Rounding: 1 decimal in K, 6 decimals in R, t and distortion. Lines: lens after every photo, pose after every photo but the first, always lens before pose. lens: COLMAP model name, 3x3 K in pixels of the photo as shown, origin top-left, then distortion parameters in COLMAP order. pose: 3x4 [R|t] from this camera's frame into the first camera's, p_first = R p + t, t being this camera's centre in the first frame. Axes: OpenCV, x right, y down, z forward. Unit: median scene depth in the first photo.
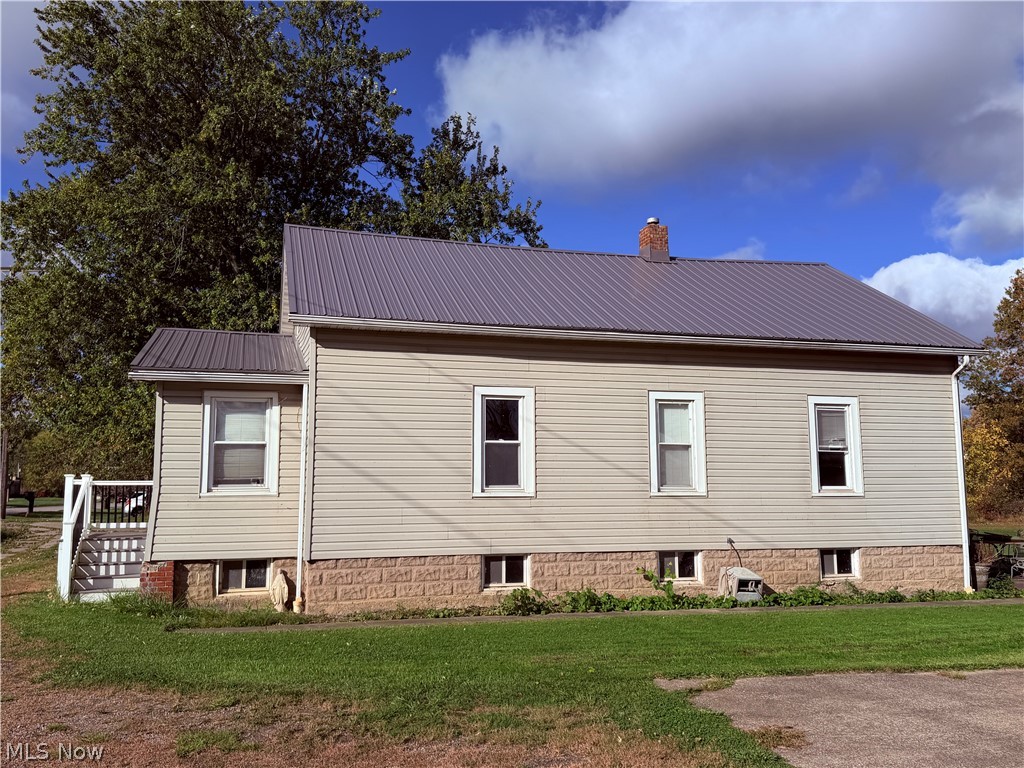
lens RADIAL K [[884.1, 0, 512.0], [0, 884.1, 384.0], [0, 0, 1]] dist [0.160879, -0.308731]
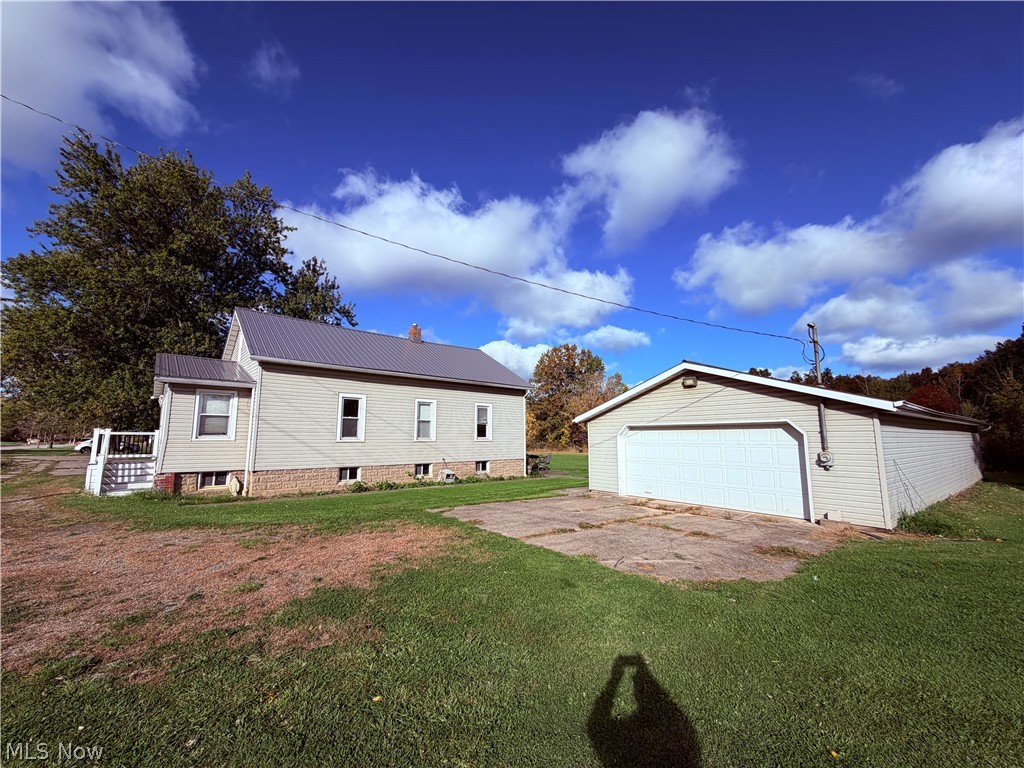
lens RADIAL K [[409.4, 0, 508.5], [0, 409.4, 384.6], [0, 0, 1]] dist [-0.001346, 0.000024]
pose [[0.904973, 0.059797, 0.421246, -0.091084], [-0.053964, 0.998210, -0.025768, -0.014316], [-0.422033, 0.000587, 0.906580, -0.122816]]
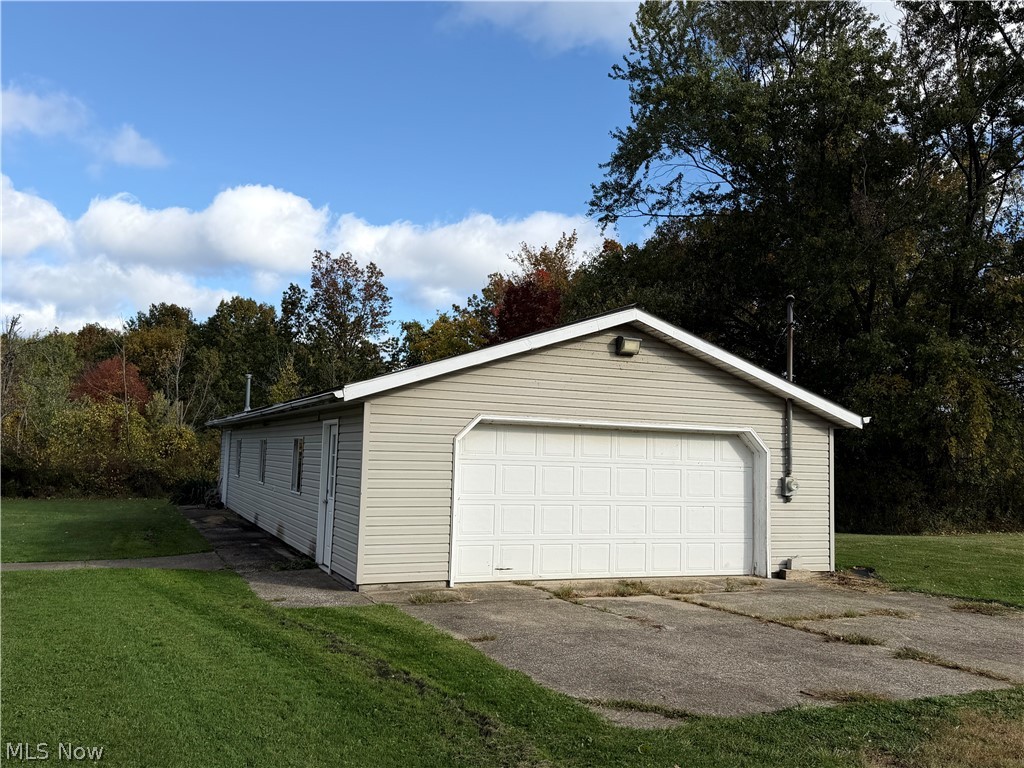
lens RADIAL K [[884.1, 0, 512.0], [0, 884.1, 384.0], [0, 0, 1]] dist [0.160879, -0.308731]
pose [[-0.200917, 0.069158, 0.977164, -0.295500], [-0.144358, 0.984524, -0.099361, 0.087184], [-0.968913, -0.161025, -0.187825, 0.737468]]
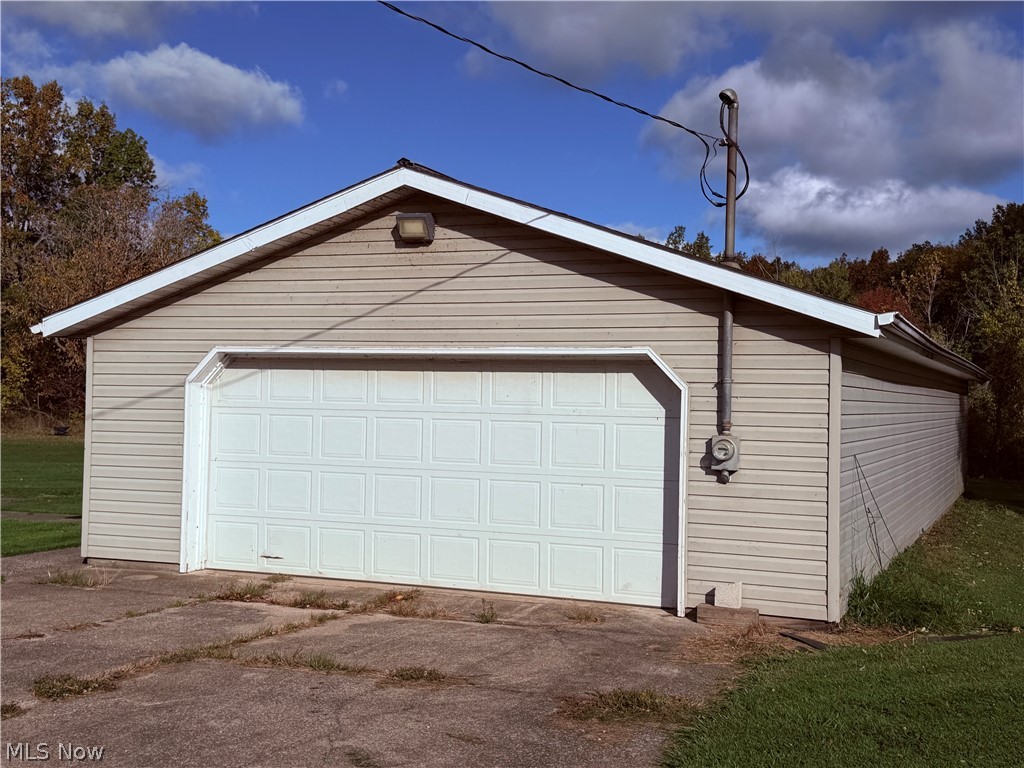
lens RADIAL K [[1220.3, 0, 512.0], [0, 1220.3, 384.0], [0, 0, 1]] dist [0.117051, -0.026489]
pose [[0.573936, 0.024897, 0.818521, -0.049553], [-0.116862, 0.991798, 0.051774, -0.006908], [-0.810518, -0.125370, 0.572138, -0.069496]]
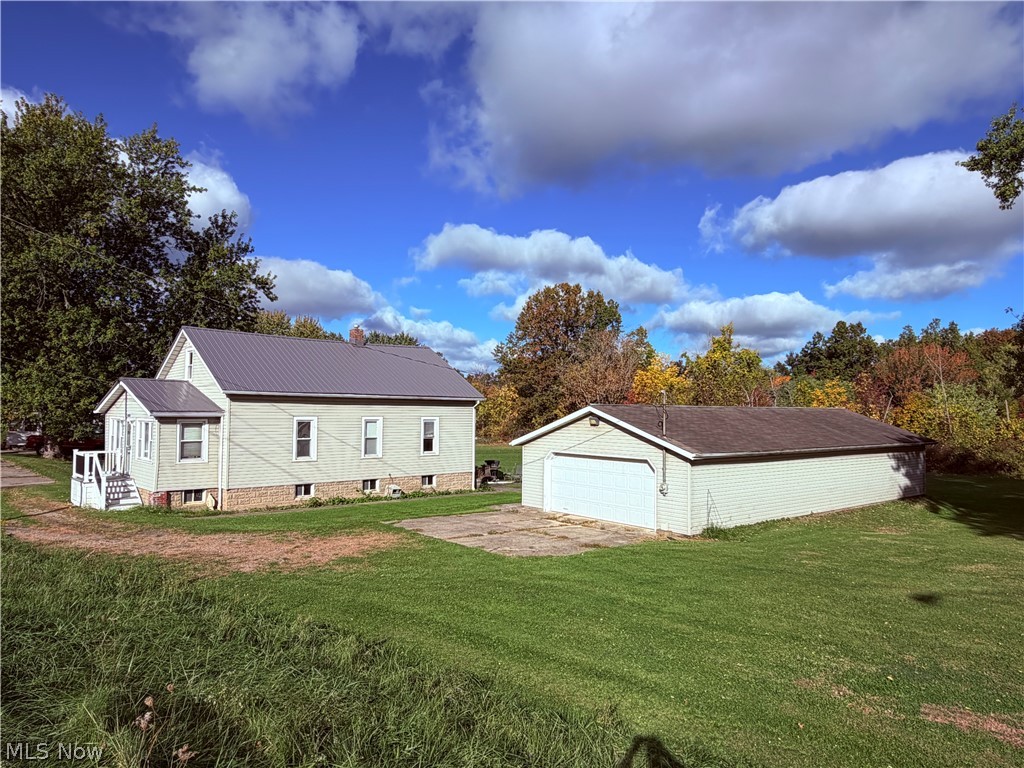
lens RADIAL K [[681.9, 0, 512.0], [0, 681.9, 384.0], [0, 0, 1]] dist [-0.004337, 0.001824]
pose [[0.887607, 0.031404, 0.459529, -0.366466], [-0.067555, 0.995760, 0.062437, -0.238416], [-0.455620, -0.086463, 0.885965, -0.905001]]
